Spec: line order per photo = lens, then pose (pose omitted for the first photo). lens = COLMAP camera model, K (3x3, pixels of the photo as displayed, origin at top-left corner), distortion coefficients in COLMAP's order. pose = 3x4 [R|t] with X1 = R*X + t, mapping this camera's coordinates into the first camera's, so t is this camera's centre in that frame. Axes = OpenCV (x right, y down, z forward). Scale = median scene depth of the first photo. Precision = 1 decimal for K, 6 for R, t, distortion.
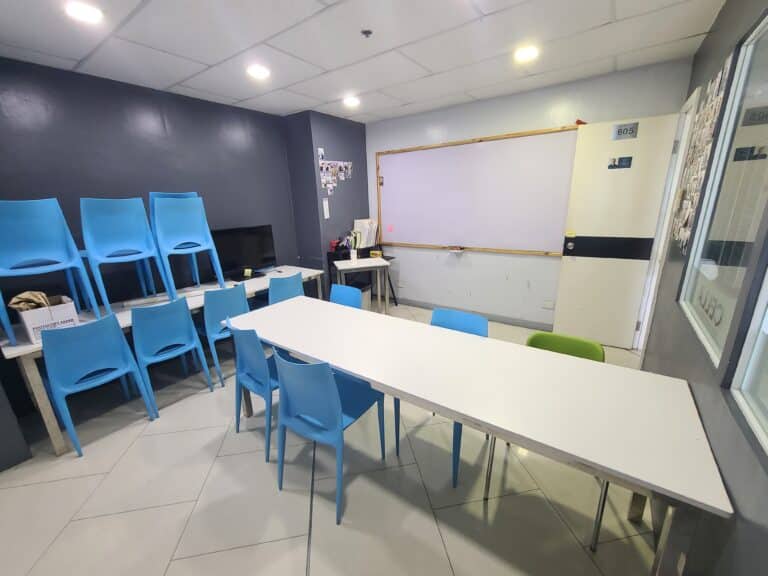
lens RADIAL K [[314.2, 0, 384.0], [0, 314.2, 288.0], [0, 0, 1]] dist [-0.000273, -0.000242]
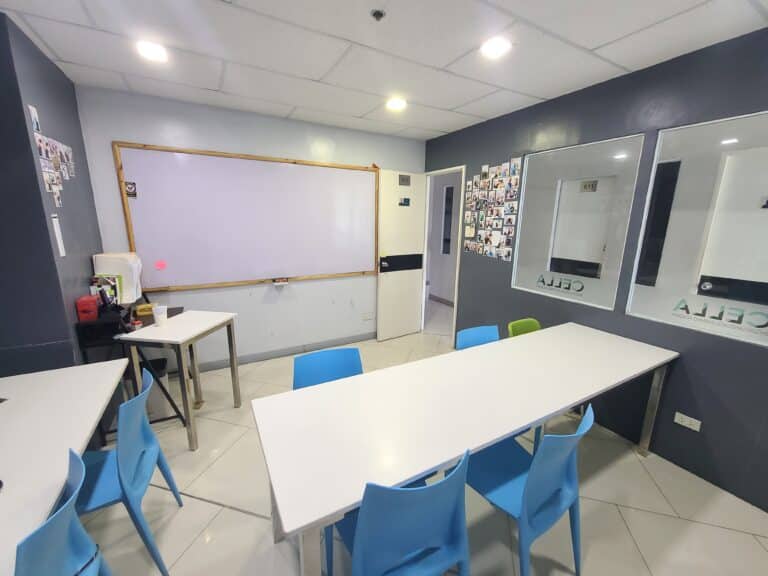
lens RADIAL K [[314.2, 0, 384.0], [0, 314.2, 288.0], [0, 0, 1]] dist [-0.000273, -0.000242]
pose [[0.423248, -0.156314, 0.892428, -0.431123], [0.218825, 0.973480, 0.066730, -0.103648], [-0.879191, 0.167042, 0.446229, 0.384454]]
